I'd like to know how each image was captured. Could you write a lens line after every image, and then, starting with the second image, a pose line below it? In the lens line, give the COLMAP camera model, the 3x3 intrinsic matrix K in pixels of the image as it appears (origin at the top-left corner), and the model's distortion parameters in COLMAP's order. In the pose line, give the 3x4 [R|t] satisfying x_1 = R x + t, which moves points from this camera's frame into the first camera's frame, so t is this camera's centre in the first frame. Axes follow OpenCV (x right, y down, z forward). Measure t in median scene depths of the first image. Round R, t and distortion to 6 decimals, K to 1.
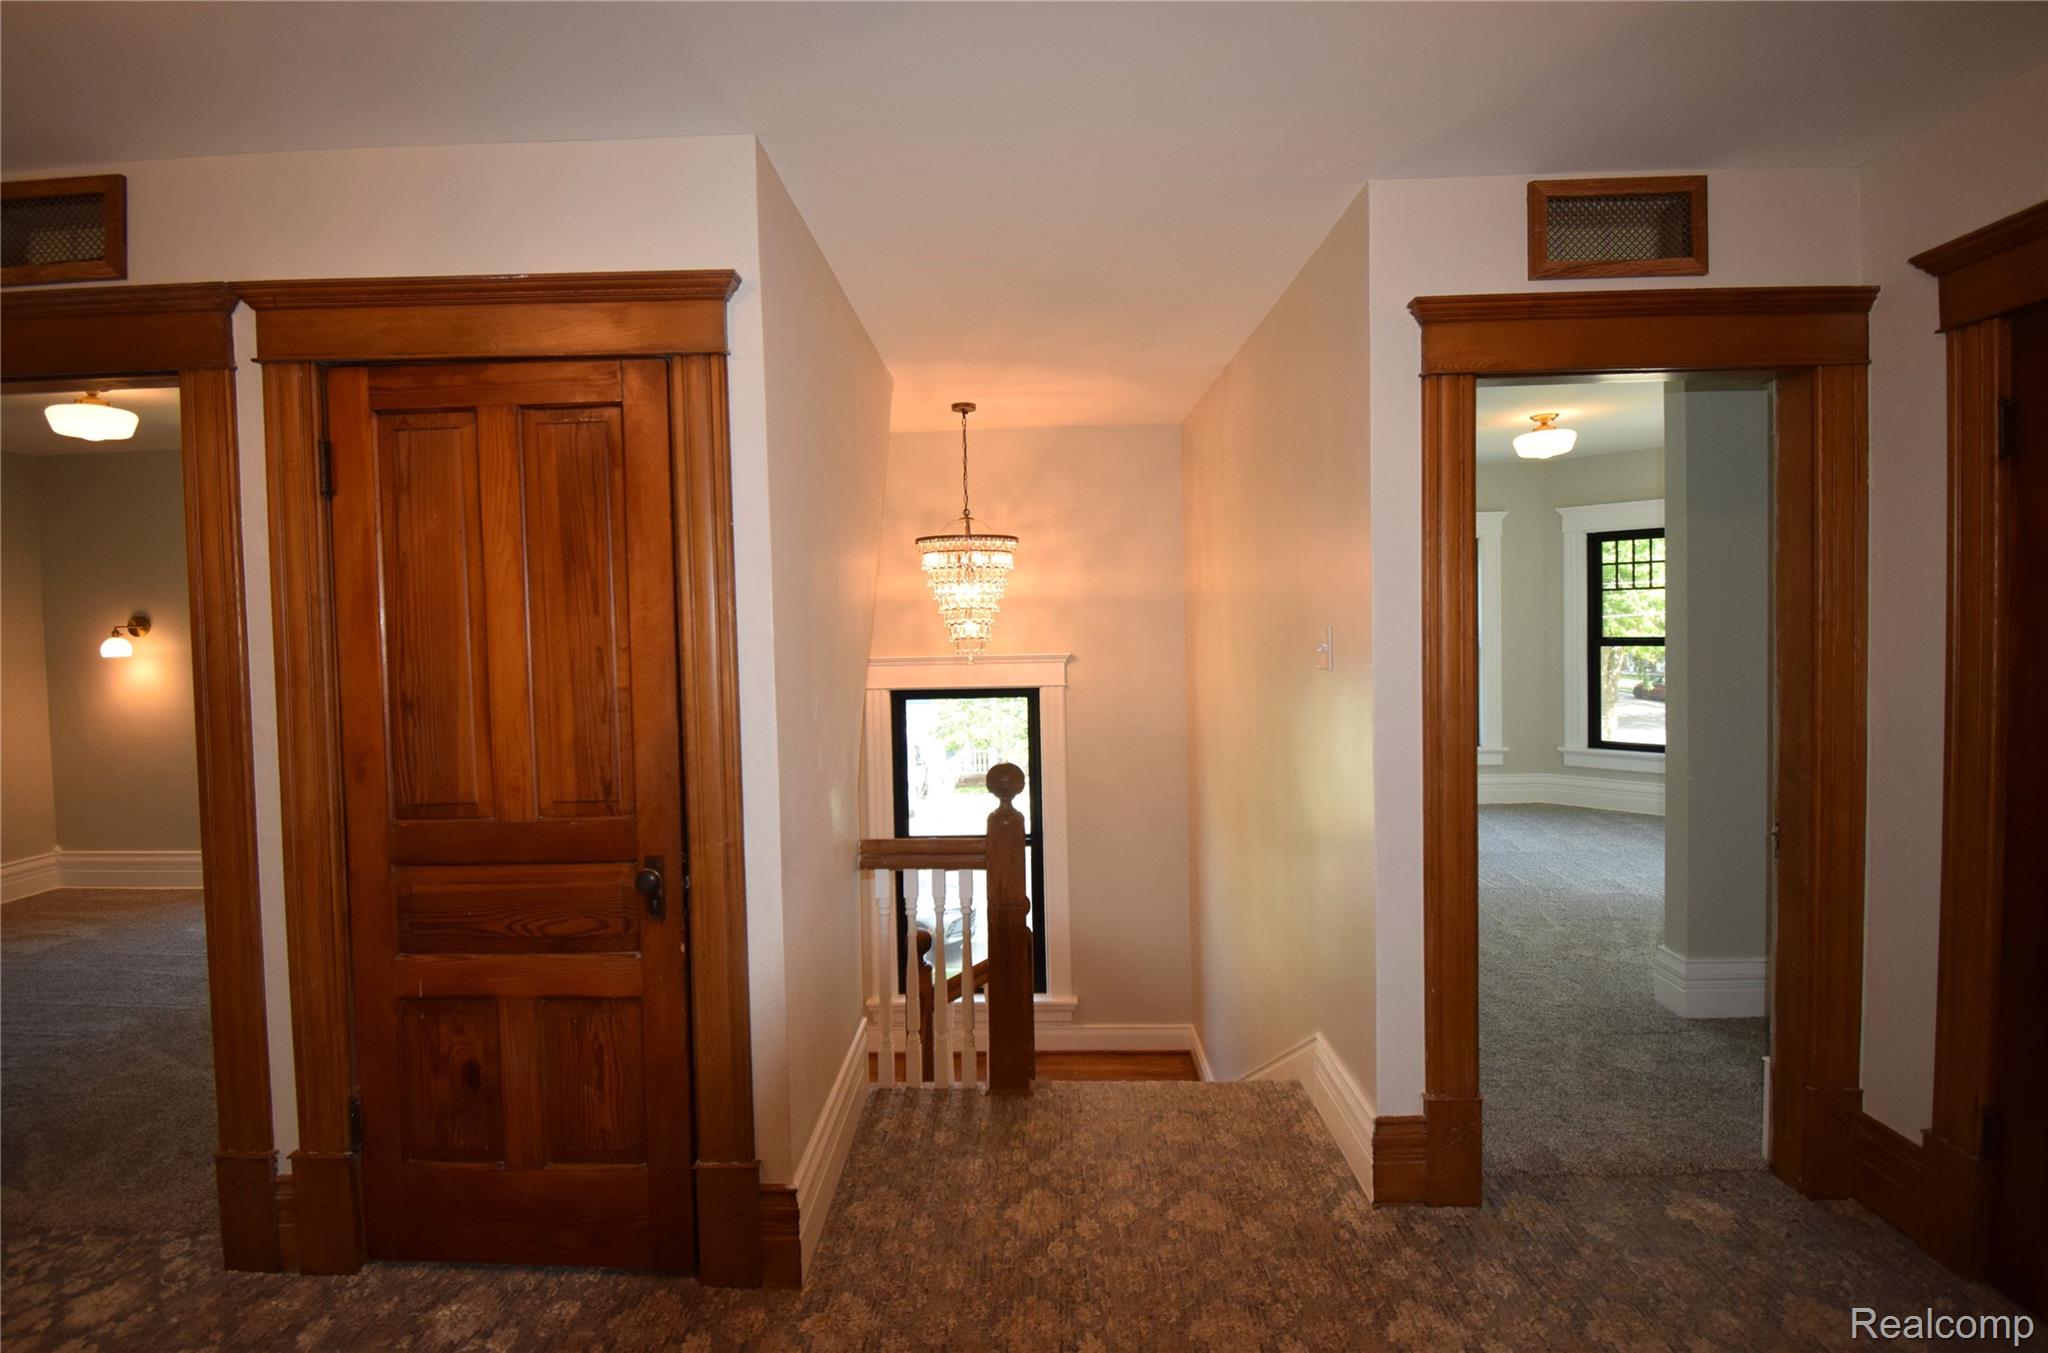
lens RADIAL K [[959.0, 0, 1032.7], [0, 959.0, 663.0], [0, 0, 1]] dist [0.001286, 0.000270]
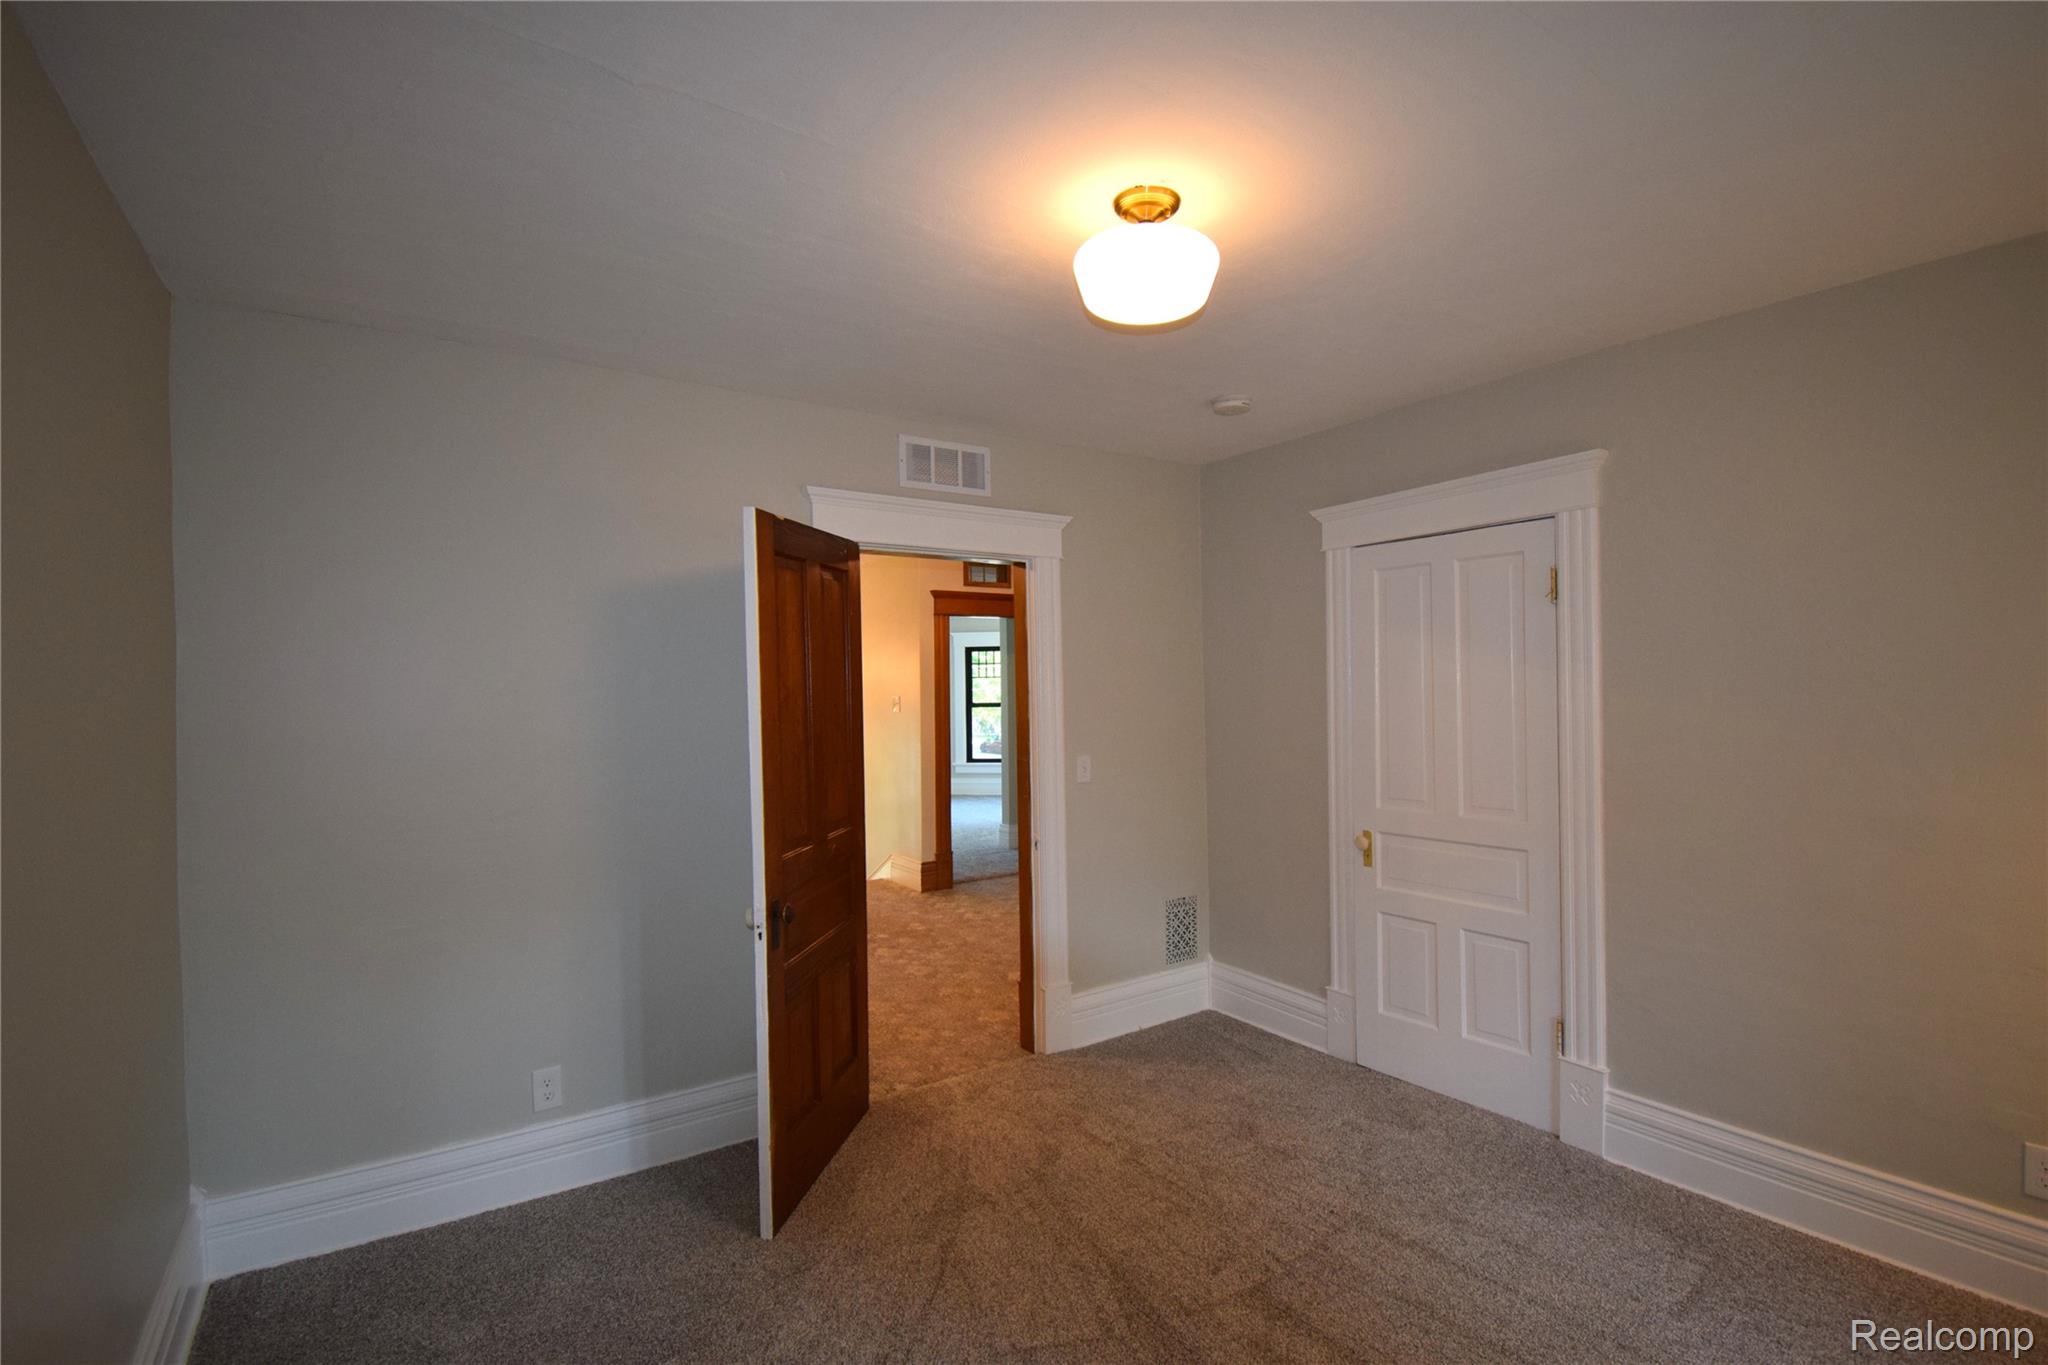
lens RADIAL K [[904.0, 0, 1023.6], [0, 904.0, 683.7], [0, 0, 1]] dist [0.004800, -0.010890]
pose [[0.820540, 0.013456, 0.571431, -0.346604], [0.016305, 0.998765, -0.046933, 0.021980], [-0.571357, 0.047828, 0.819307, -0.523195]]
